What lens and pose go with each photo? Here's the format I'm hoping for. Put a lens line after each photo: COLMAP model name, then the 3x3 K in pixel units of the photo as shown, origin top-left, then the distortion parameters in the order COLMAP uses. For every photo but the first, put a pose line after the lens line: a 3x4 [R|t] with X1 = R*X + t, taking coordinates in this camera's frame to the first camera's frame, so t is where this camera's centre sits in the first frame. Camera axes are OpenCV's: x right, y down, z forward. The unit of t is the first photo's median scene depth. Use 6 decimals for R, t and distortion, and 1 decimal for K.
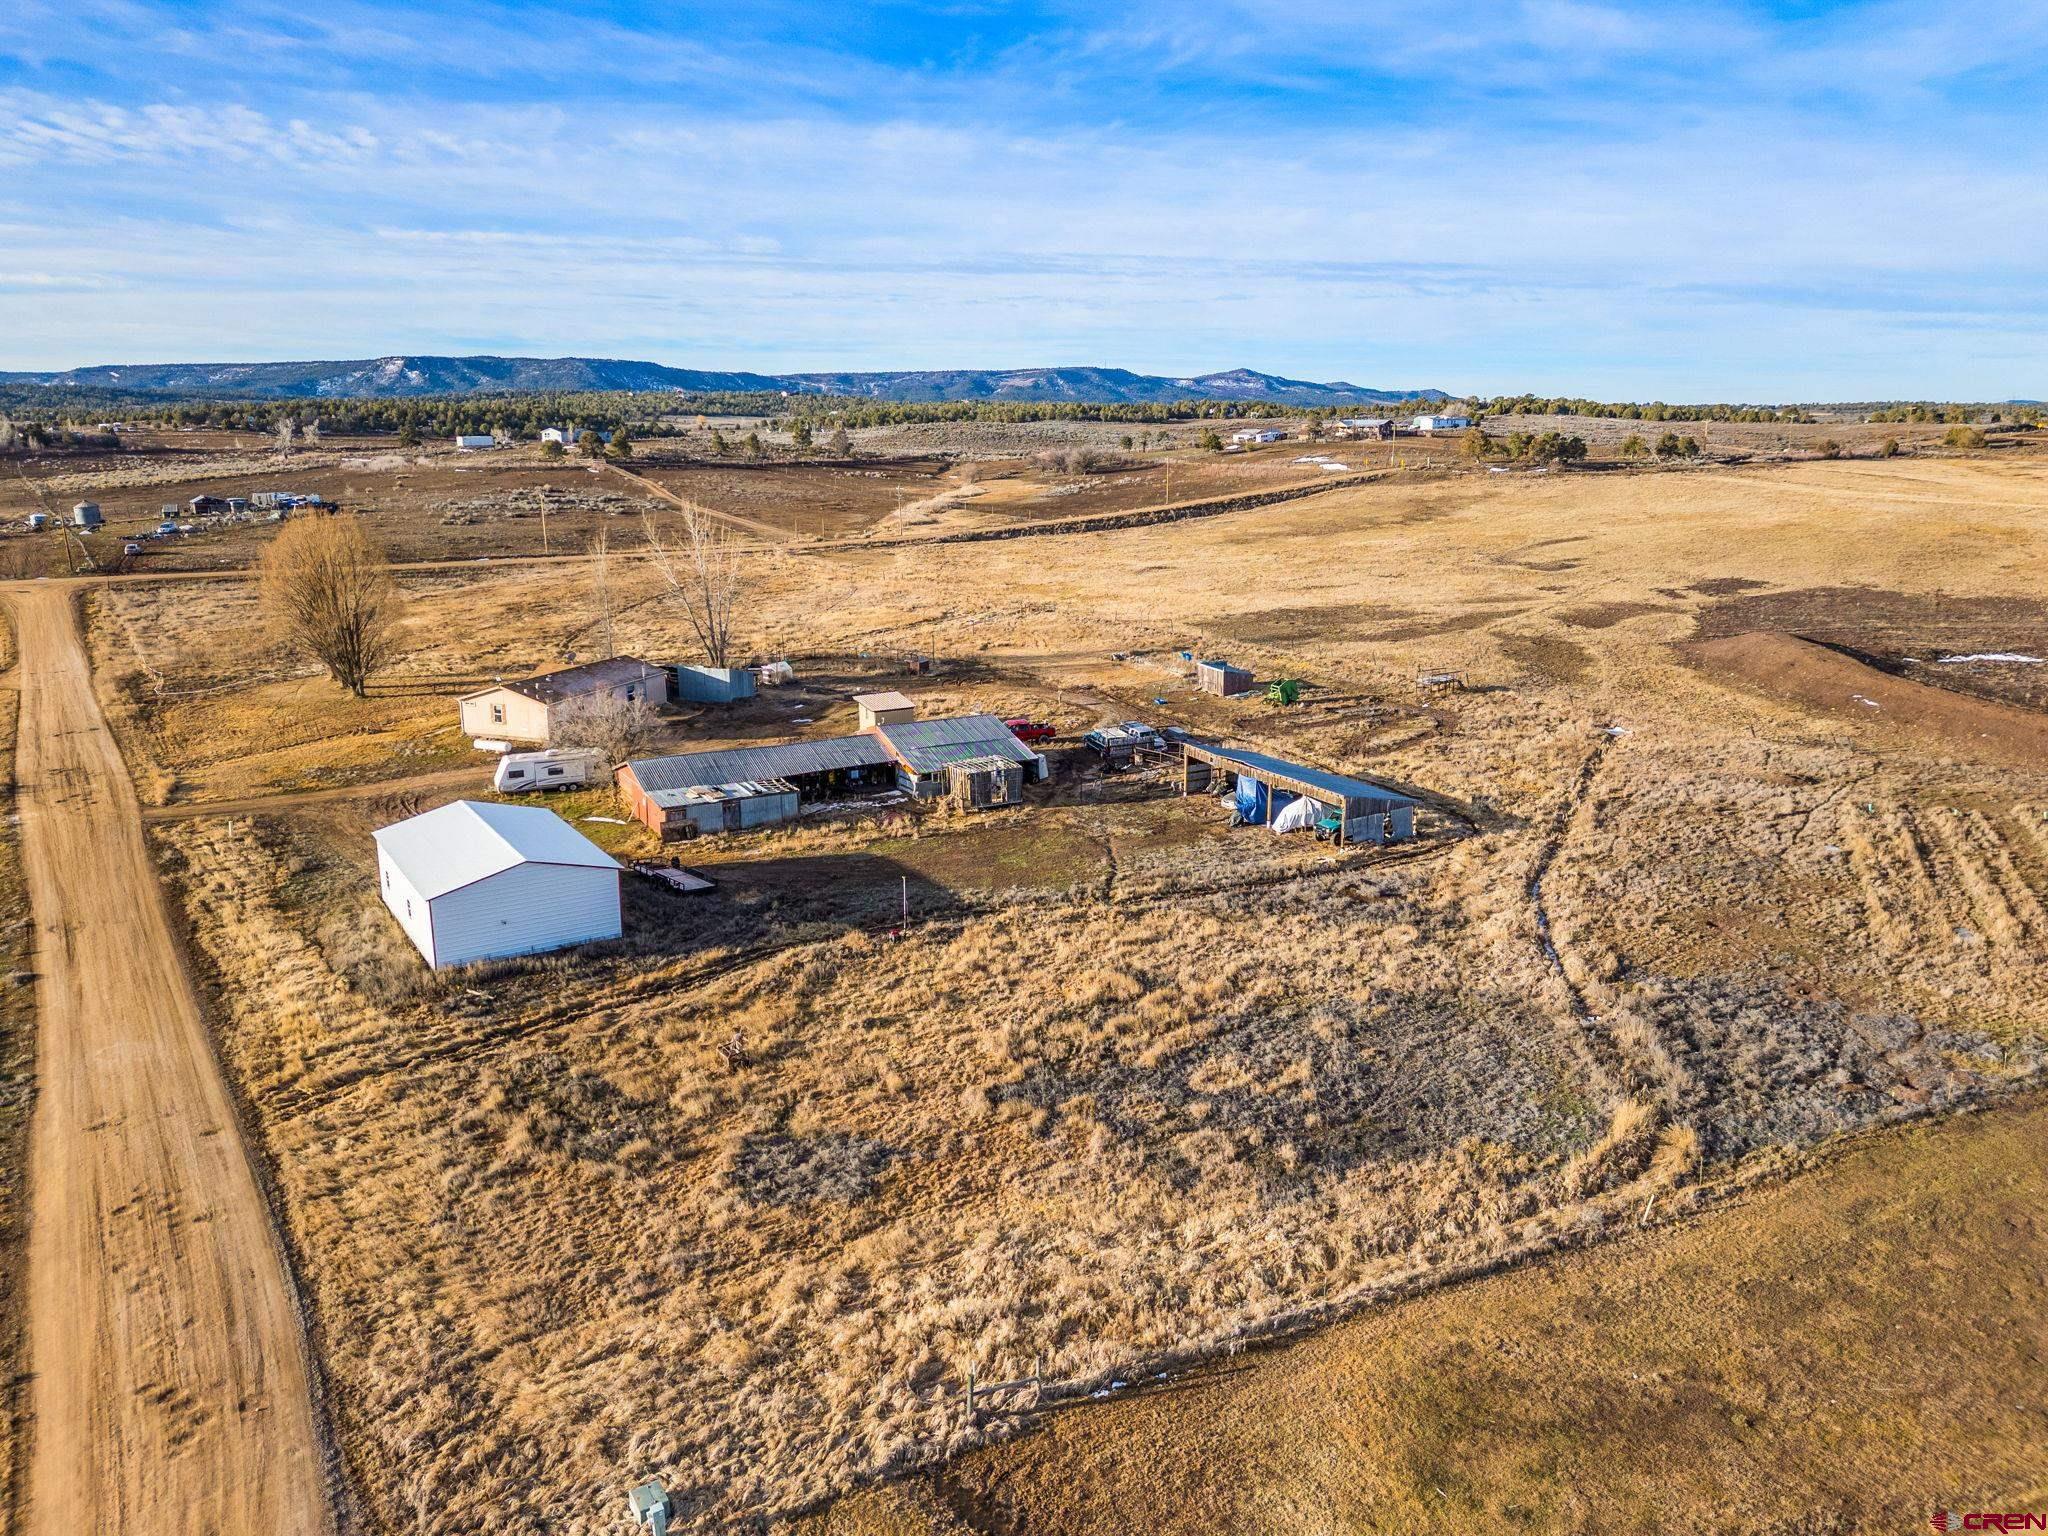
lens RADIAL K [[1474.1, 0, 1056.5], [0, 1474.1, 765.7], [0, 0, 1]] dist [0.091677, -0.098669]
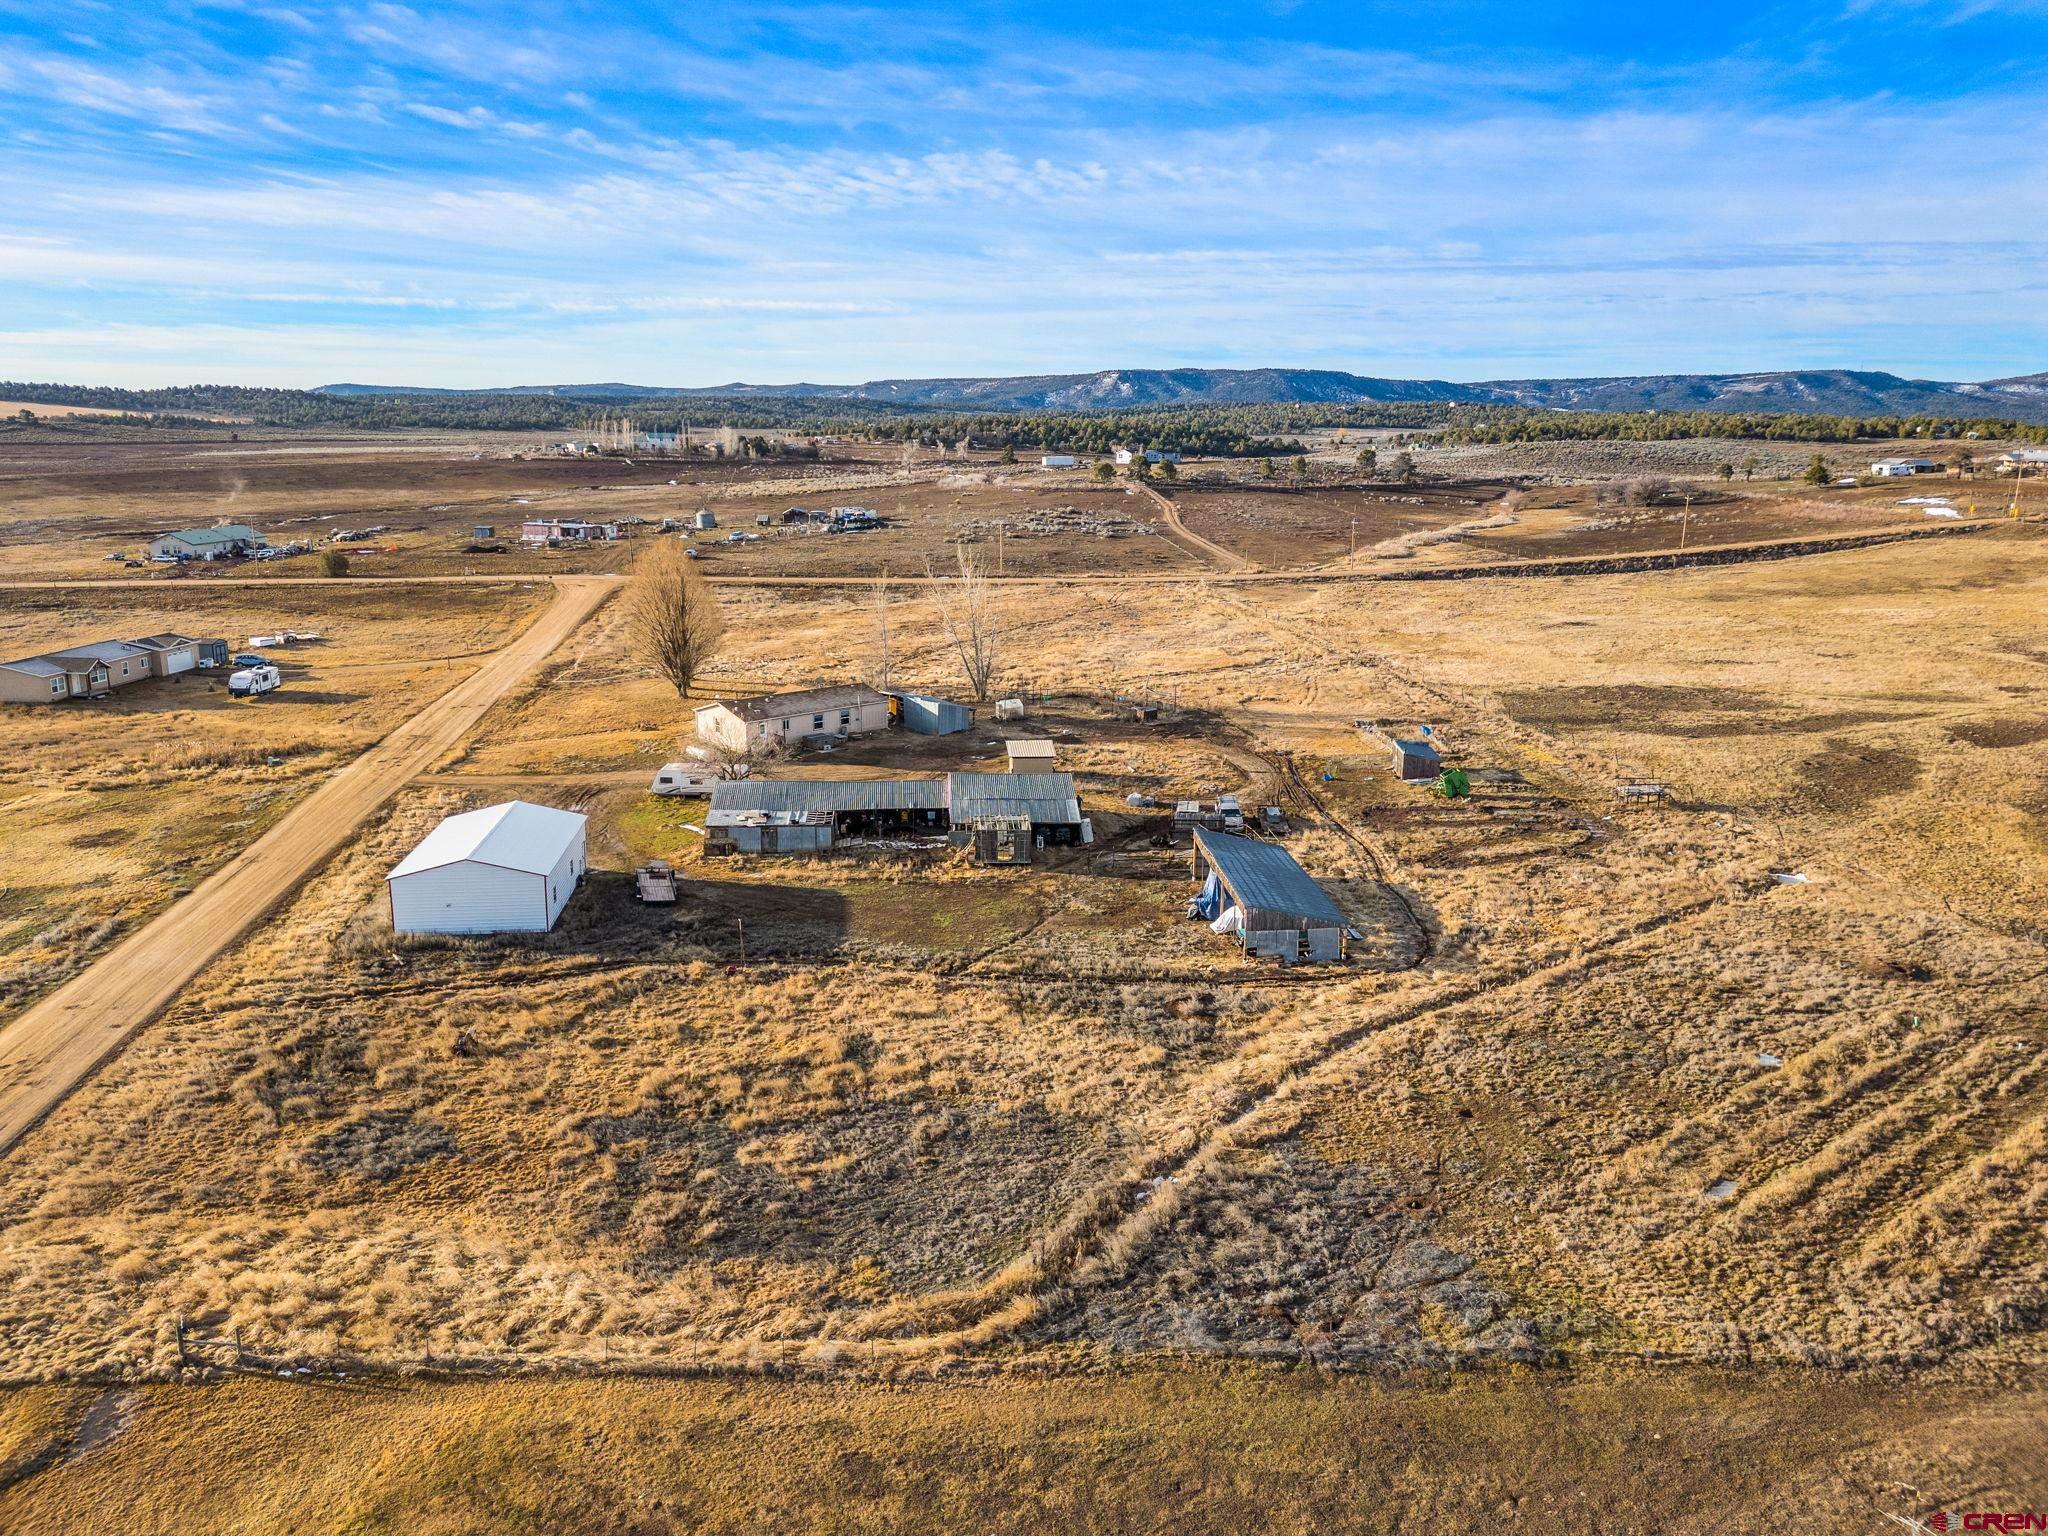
lens RADIAL K [[1480.7, 0, 986.9], [0, 1480.7, 769.6], [0, 0, 1]] dist [0.079555, -0.078366]
pose [[0.893453, 0.112131, -0.434934, 0.415385], [-0.114590, 0.993198, 0.020663, -0.062101], [0.434293, 0.031377, 0.900225, 0.057419]]
